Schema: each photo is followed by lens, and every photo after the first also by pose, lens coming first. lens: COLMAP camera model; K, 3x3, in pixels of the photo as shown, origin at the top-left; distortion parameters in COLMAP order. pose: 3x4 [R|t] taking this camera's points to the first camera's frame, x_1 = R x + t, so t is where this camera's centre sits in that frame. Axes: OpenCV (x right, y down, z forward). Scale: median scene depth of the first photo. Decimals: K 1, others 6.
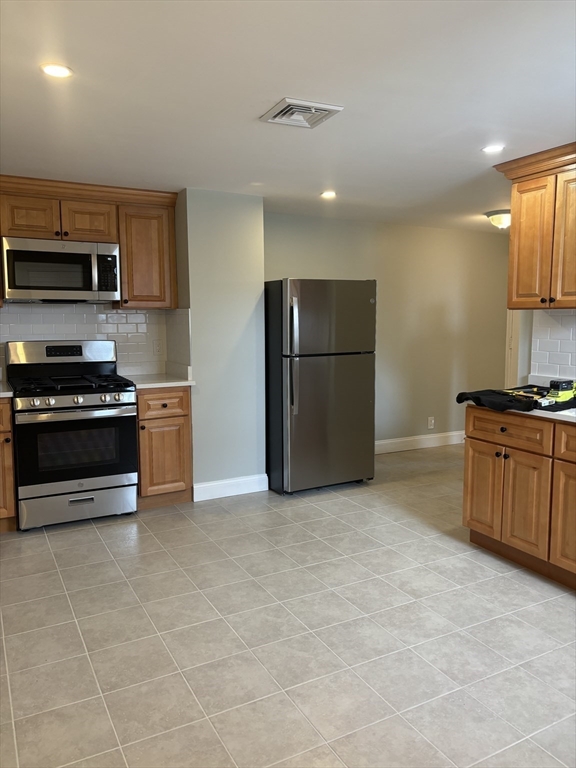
lens RADIAL K [[580.8, 0, 283.3], [0, 580.8, 379.6], [0, 0, 1]] dist [0.047313, -0.049839]
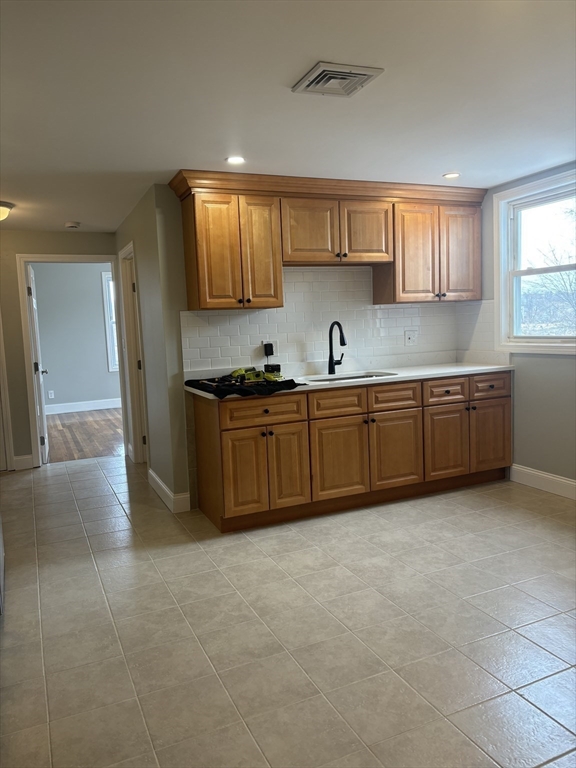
lens RADIAL K [[580.8, 0, 283.3], [0, 580.8, 379.6], [0, 0, 1]] dist [0.047313, -0.049839]
pose [[0.069981, -0.101097, 0.992412, -0.689090], [0.153334, 0.984119, 0.089439, -0.067214], [-0.985693, 0.145912, 0.084372, 0.797428]]
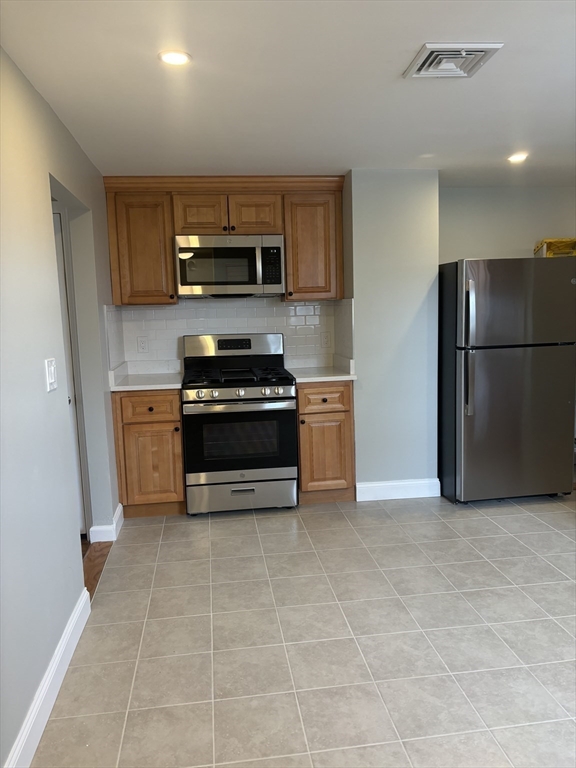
lens RADIAL K [[579.3, 0, 286.4], [0, 579.3, 385.9], [0, 0, 1]] dist [0.058094, -0.065234]
pose [[0.936994, 0.022187, -0.348639, 0.083548], [-0.011564, 0.999404, 0.032522, -0.011698], [0.349153, -0.026441, 0.936693, 0.091469]]
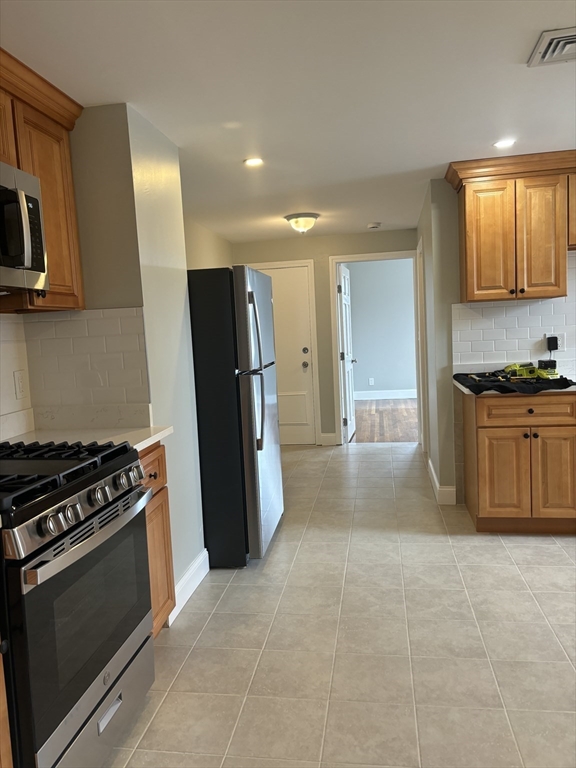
lens RADIAL K [[580.8, 0, 283.3], [0, 580.8, 379.6], [0, 0, 1]] dist [0.047313, -0.049839]
pose [[0.606063, -0.100009, 0.789105, -0.671779], [0.138768, 0.990144, 0.018909, -0.049069], [-0.783219, 0.098042, 0.613968, 0.642799]]
